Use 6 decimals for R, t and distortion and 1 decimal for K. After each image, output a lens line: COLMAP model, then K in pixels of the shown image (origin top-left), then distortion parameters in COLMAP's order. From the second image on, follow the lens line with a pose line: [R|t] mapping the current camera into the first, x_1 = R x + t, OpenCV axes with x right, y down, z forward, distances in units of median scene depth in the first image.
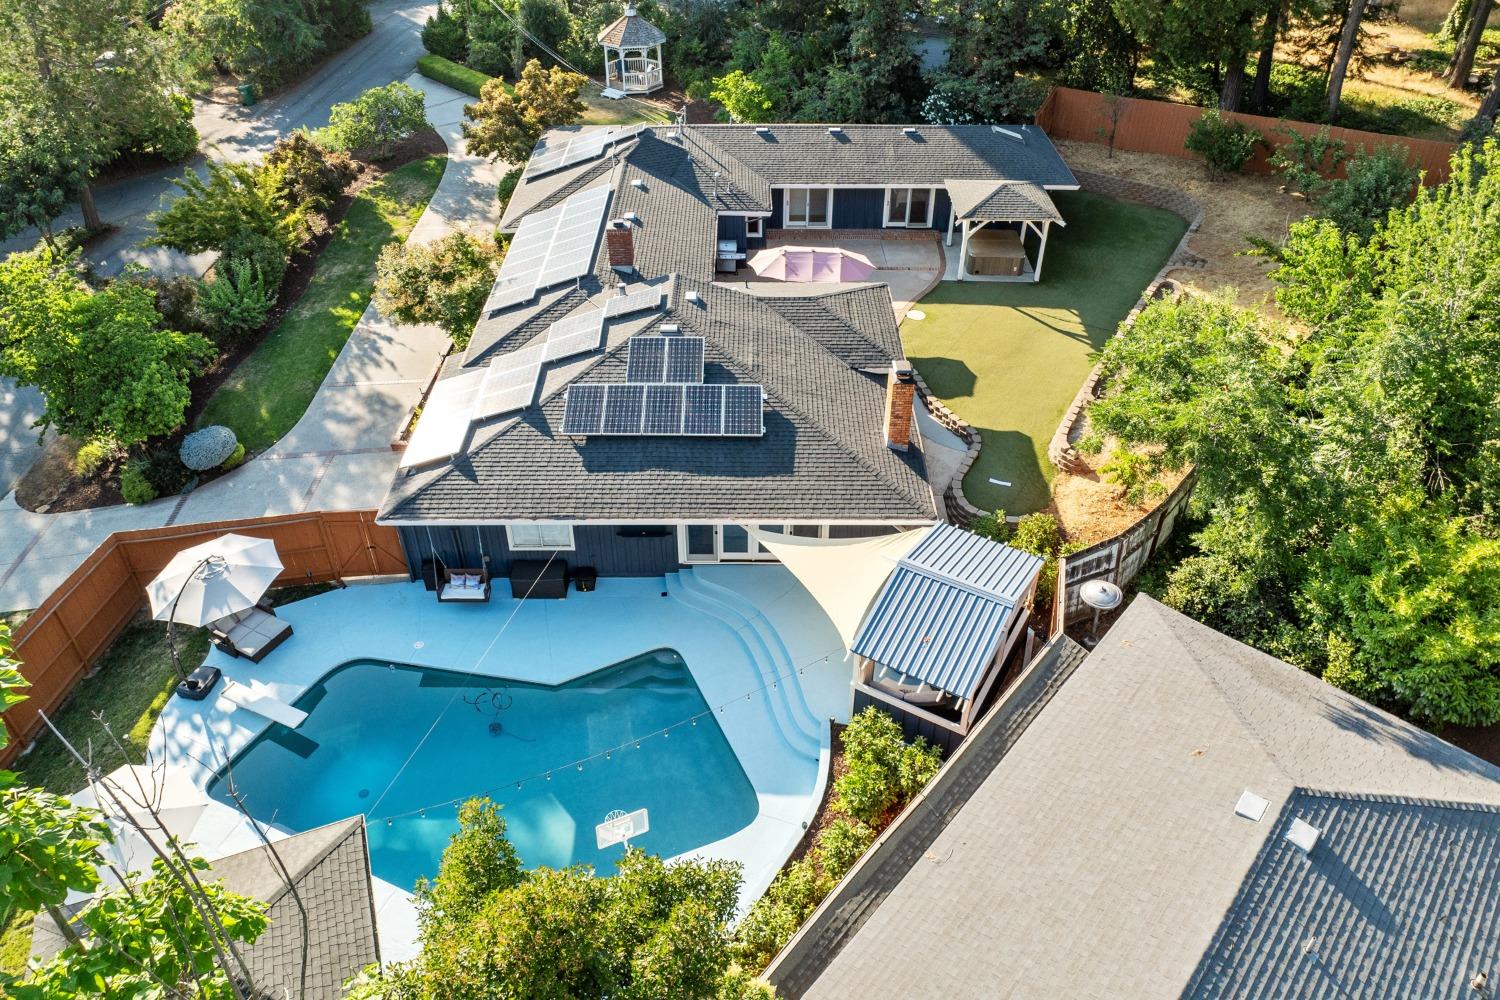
lens RADIAL K [[1036.0, 0, 751.0], [0, 1036.0, 535.4], [0, 0, 1]] dist [-0.021597, -0.000099]
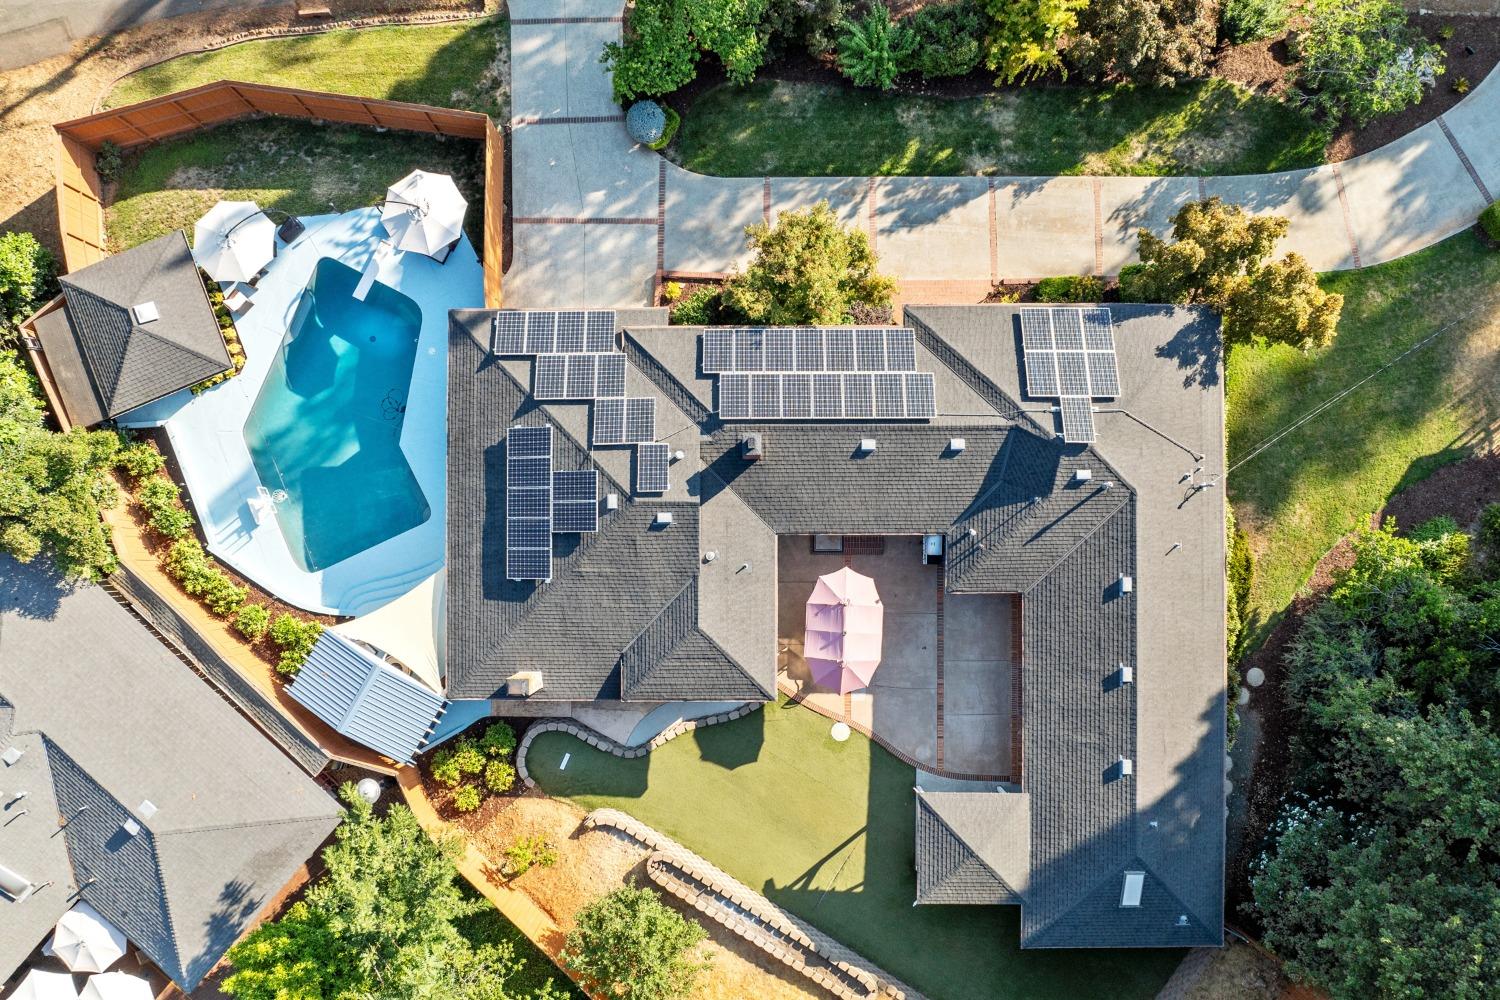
lens RADIAL K [[1036.0, 0, 751.0], [0, 1036.0, 535.4], [0, 0, 1]] dist [-0.021597, -0.000099]
pose [[0.003501, 0.999881, -0.015003, -0.021196], [-0.650898, 0.013669, 0.759042, -1.193249], [0.759157, 0.007108, 0.650869, 0.338886]]
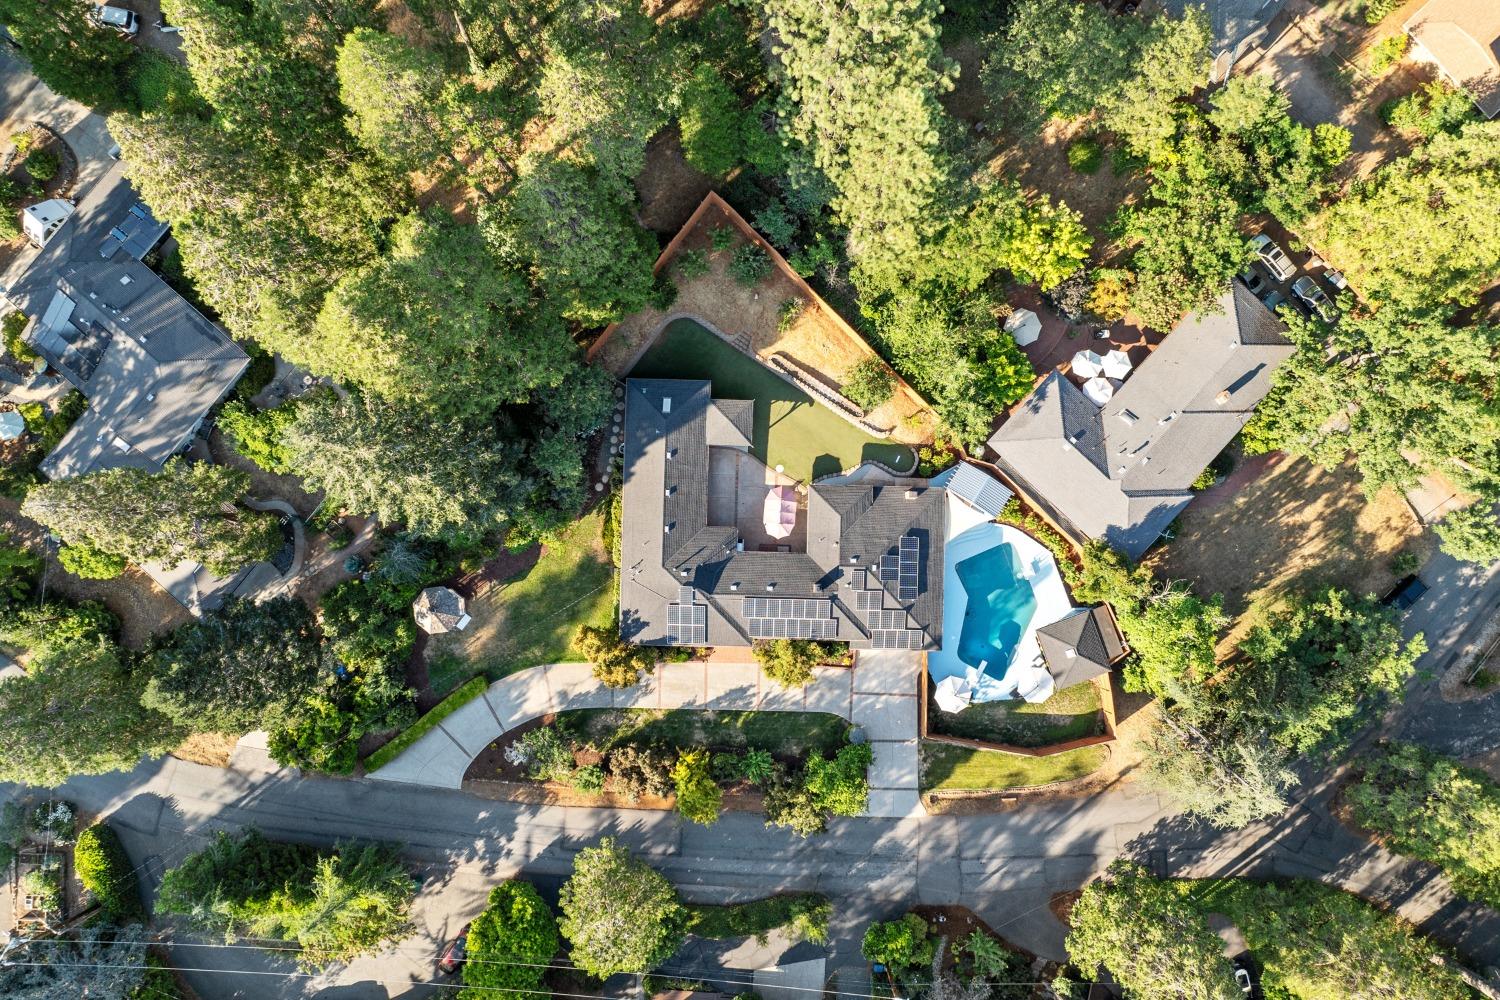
lens RADIAL K [[1036.0, 0, 751.0], [0, 1036.0, 535.4], [0, 0, 1]] dist [-0.021597, -0.000099]
pose [[0.021280, -0.999579, 0.019714, -0.051875], [0.655181, 0.028837, 0.754921, -2.634851], [-0.755172, -0.003149, 0.655519, -0.667464]]
